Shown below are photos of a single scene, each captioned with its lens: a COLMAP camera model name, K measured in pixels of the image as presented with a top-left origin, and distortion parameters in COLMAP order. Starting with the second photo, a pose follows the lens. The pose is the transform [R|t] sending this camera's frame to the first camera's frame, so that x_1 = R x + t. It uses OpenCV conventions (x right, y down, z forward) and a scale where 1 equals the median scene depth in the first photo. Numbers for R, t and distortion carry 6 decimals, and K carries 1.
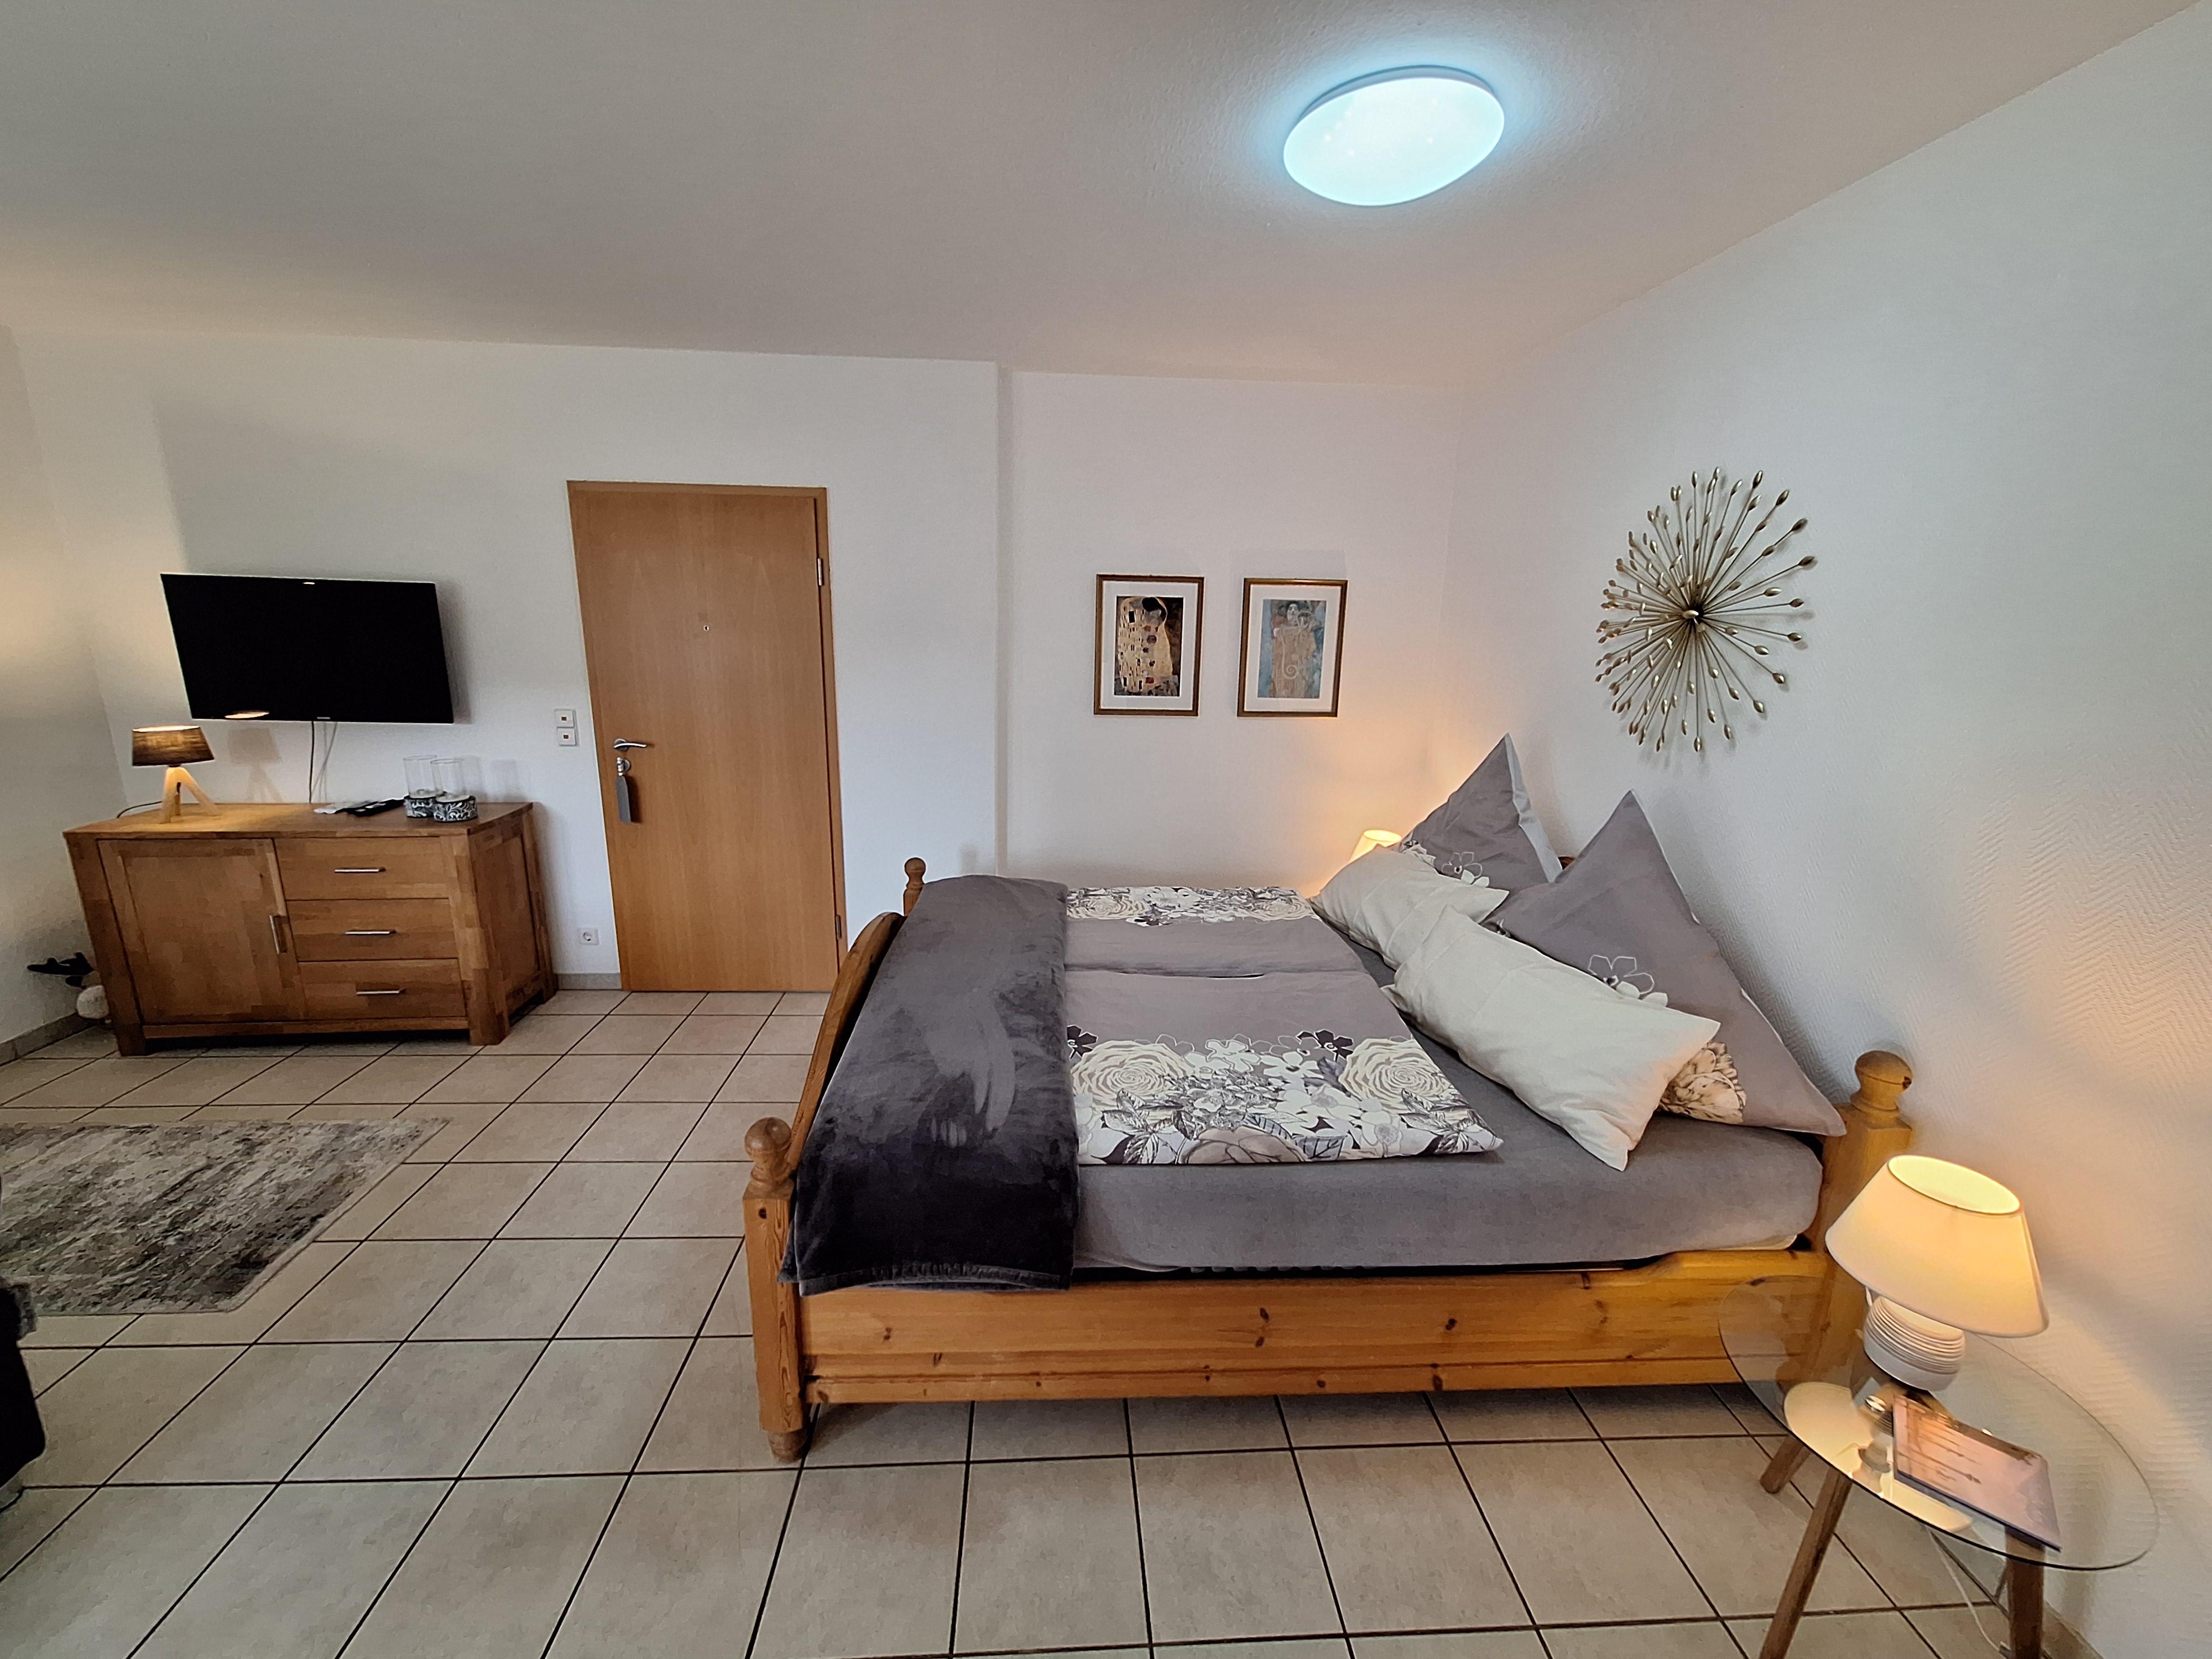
lens RADIAL K [[876.8, 0, 1094.2], [0, 876.8, 814.9], [0, 0, 1]] dist [-0.000151, 0.002813]
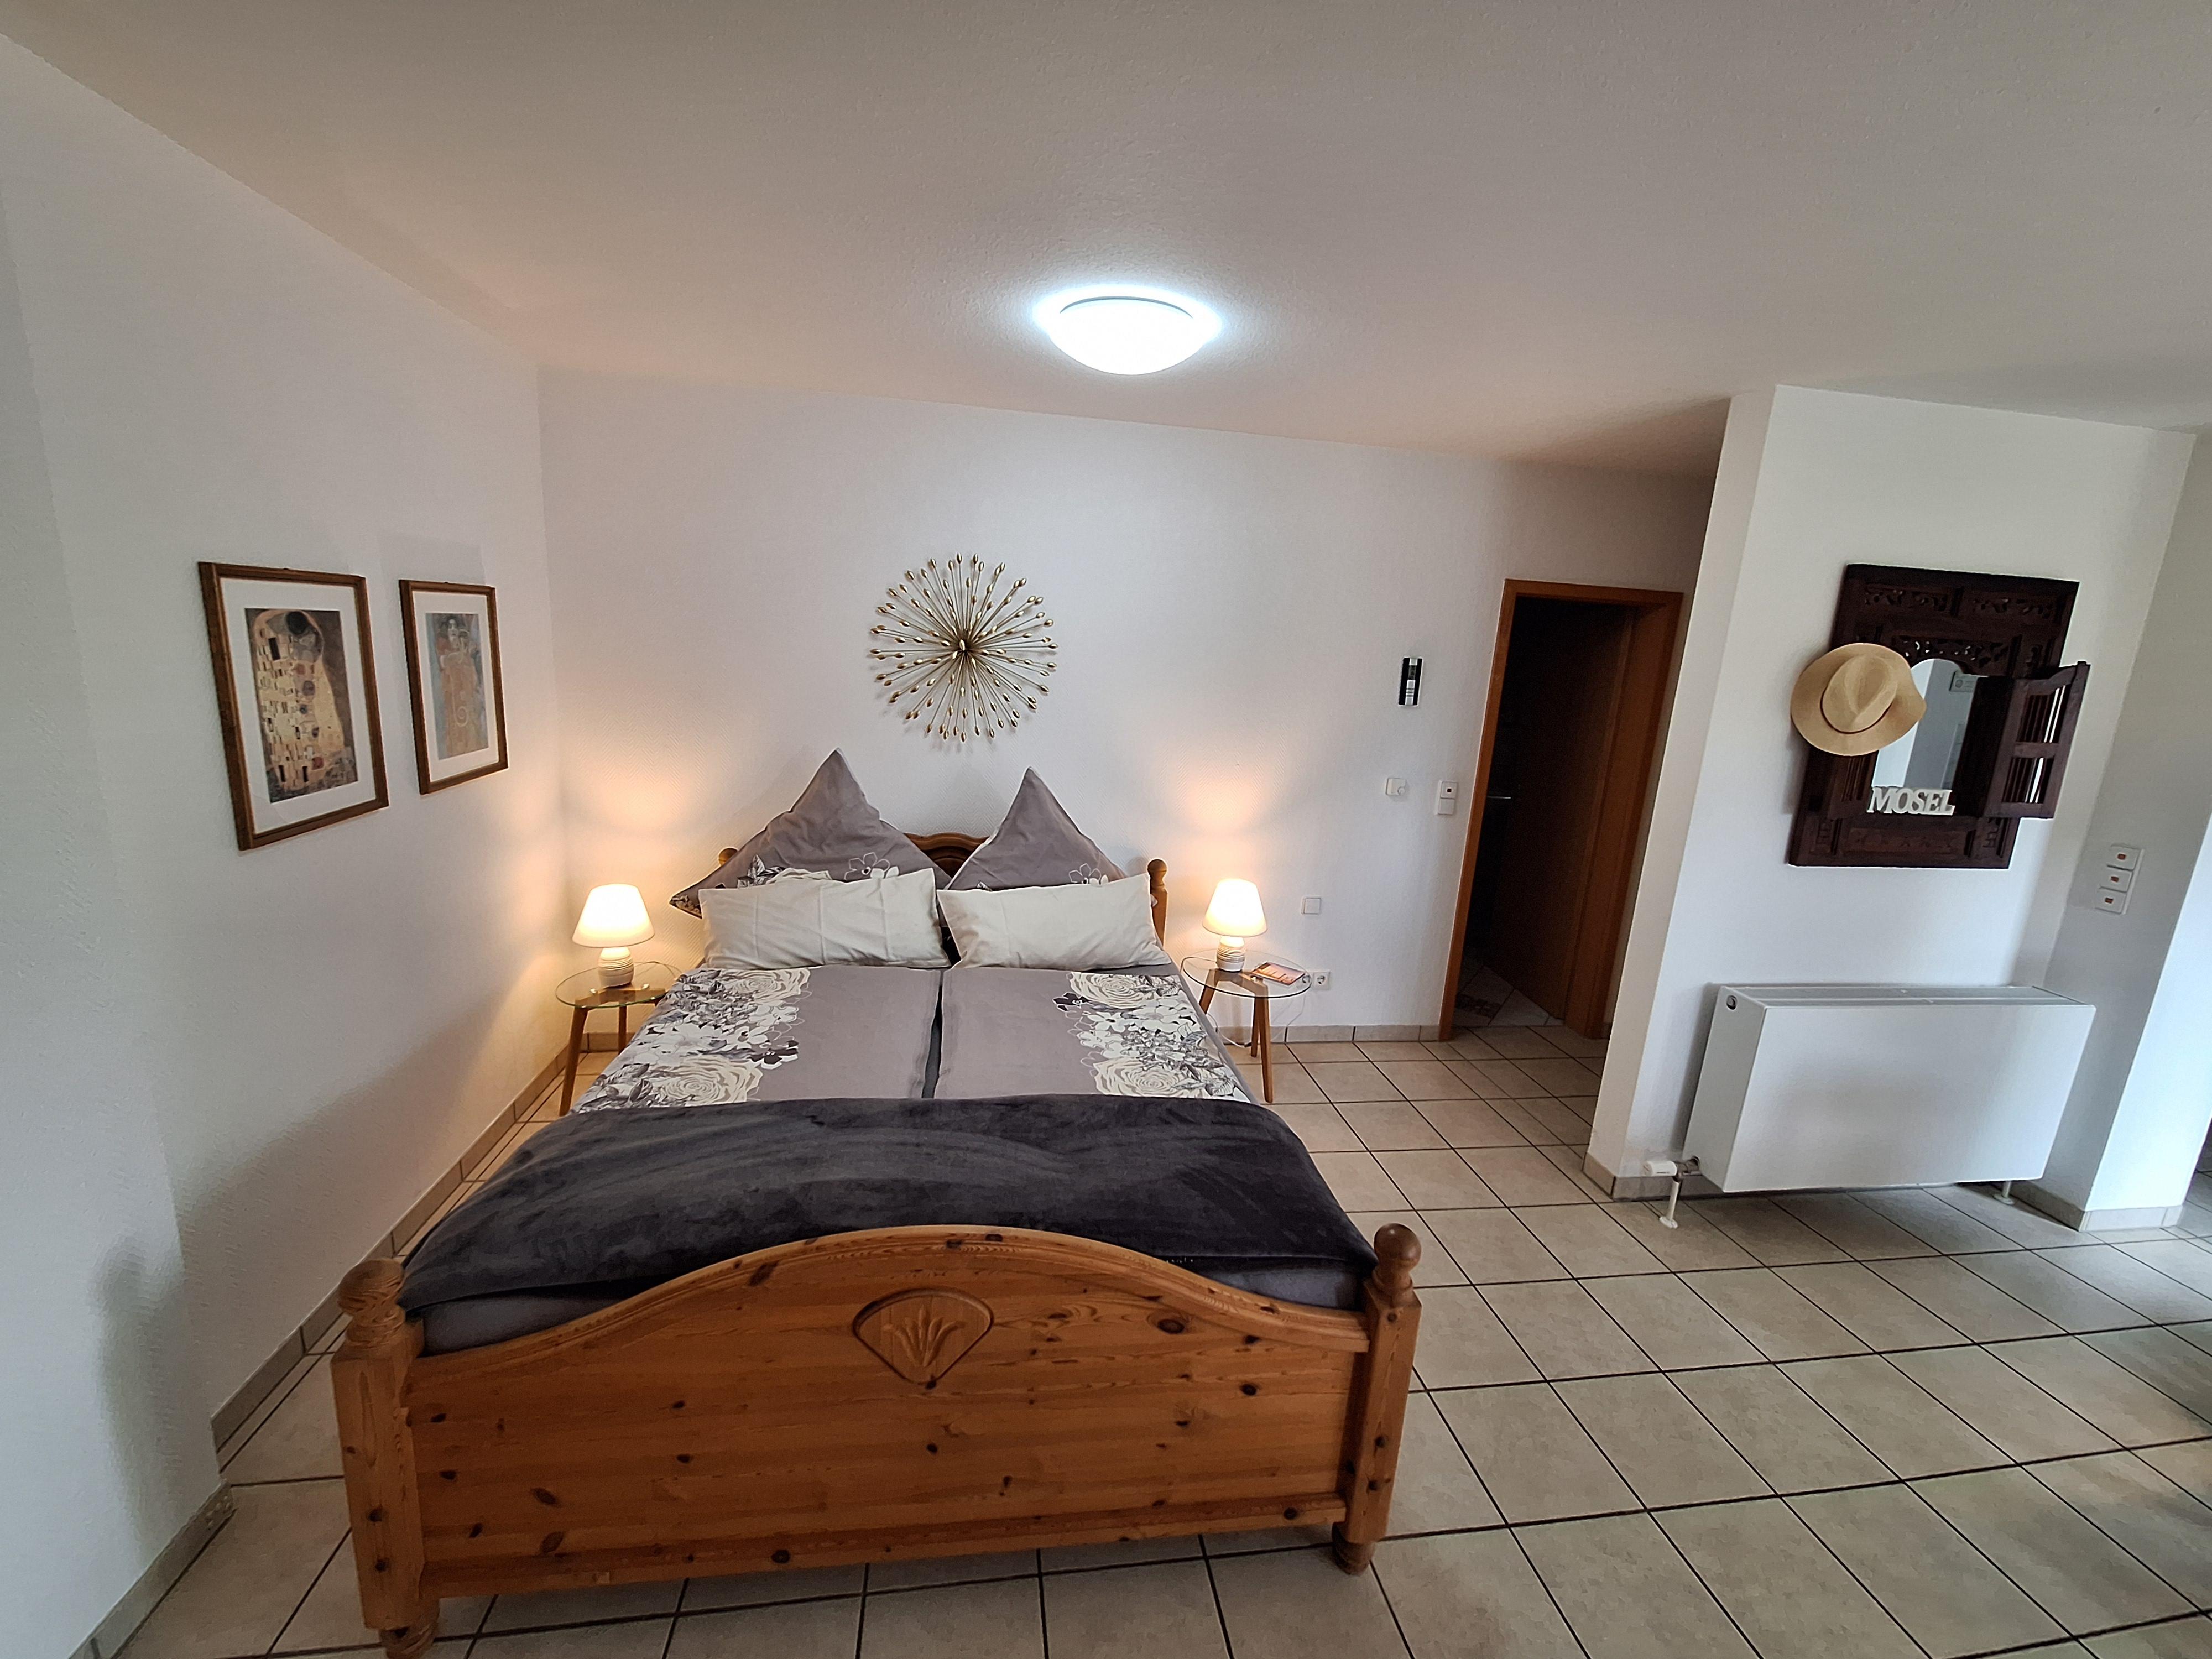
lens RADIAL K [[876.8, 0, 1094.2], [0, 876.8, 814.9], [0, 0, 1]] dist [-0.000151, 0.002813]
pose [[-0.092191, -0.228400, 0.969192, -0.529682], [0.171162, 0.955215, 0.241388, -0.175624], [-0.980920, 0.188143, -0.048969, 0.572555]]
